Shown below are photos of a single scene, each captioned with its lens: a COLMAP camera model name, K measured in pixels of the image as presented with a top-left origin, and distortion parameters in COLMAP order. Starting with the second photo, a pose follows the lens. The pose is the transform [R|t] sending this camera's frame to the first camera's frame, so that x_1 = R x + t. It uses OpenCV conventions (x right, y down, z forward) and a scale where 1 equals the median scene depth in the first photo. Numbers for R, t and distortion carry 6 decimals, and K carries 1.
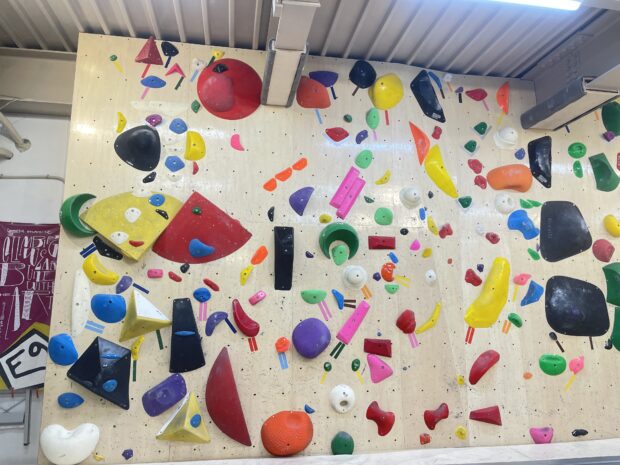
lens RADIAL K [[468.5, 0, 310.3], [0, 468.5, 228.7], [0, 0, 1]] dist [0.088023, -0.115502]
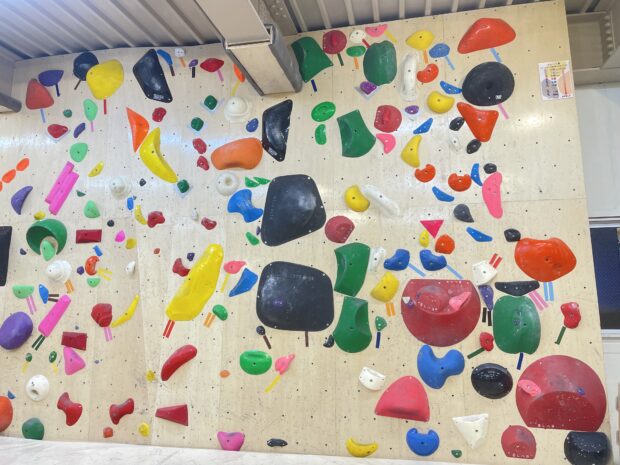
lens RADIAL K [[468.5, 0, 311.4], [0, 468.5, 230.7], [0, 0, 1]] dist [0.088023, -0.115502]
pose [[0.931227, -0.054471, -0.360345, 0.930863], [0.070469, 0.997020, 0.031396, 0.019855], [0.357561, -0.054630, 0.932291, 0.229343]]
